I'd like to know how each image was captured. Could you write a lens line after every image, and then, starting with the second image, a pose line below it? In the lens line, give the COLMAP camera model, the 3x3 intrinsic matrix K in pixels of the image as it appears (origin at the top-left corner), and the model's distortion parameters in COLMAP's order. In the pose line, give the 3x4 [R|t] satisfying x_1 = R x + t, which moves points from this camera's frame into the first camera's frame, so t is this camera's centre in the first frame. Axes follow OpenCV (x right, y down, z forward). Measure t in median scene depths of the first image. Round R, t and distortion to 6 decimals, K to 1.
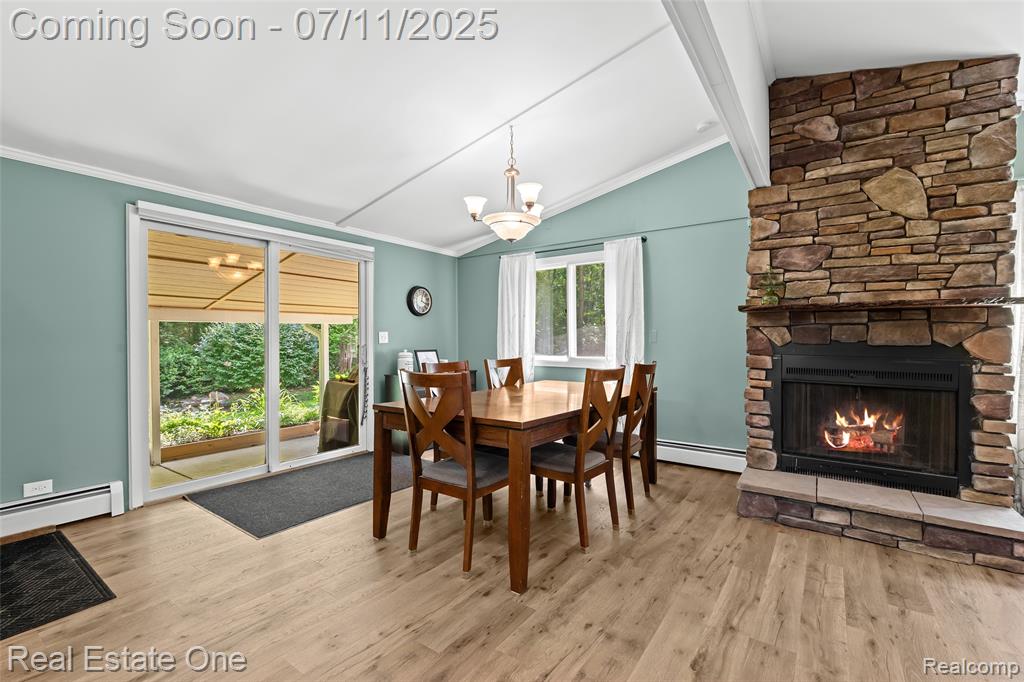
lens RADIAL K [[449.3, 0, 511.0], [0, 449.3, 341.6], [0, 0, 1]] dist [-0.003662, -0.000493]
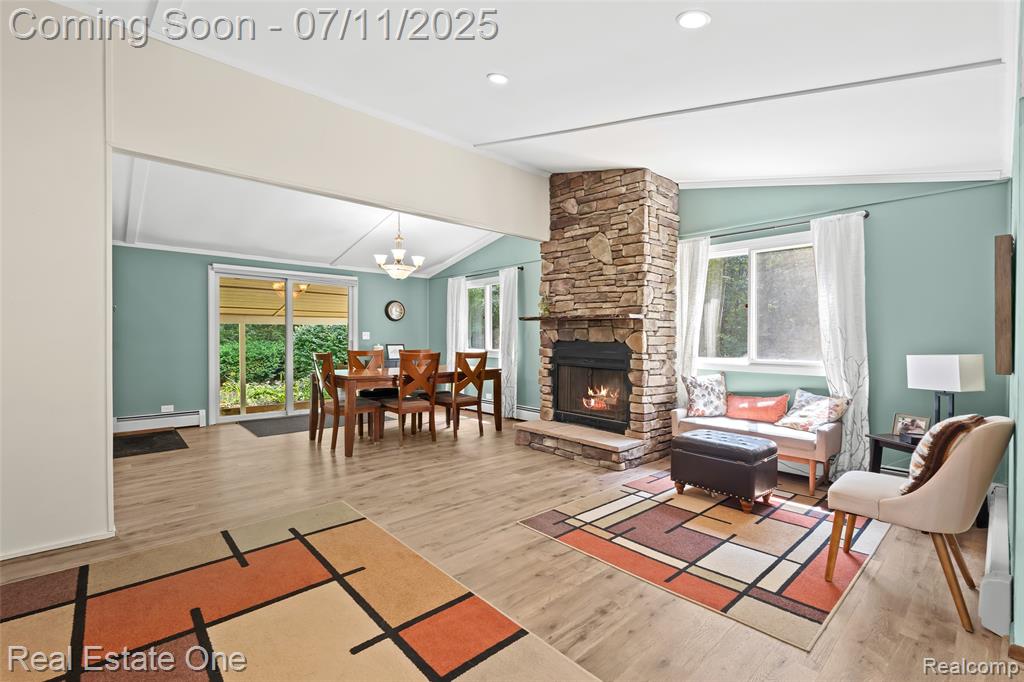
lens RADIAL K [[449.3, 0, 511.0], [0, 449.3, 341.6], [0, 0, 1]] dist [-0.003662, -0.000493]
pose [[0.977984, 0.007162, -0.208556, 0.860016], [-0.006295, 0.999969, 0.004816, 0.001699], [0.208584, -0.003397, 0.977999, -0.642370]]
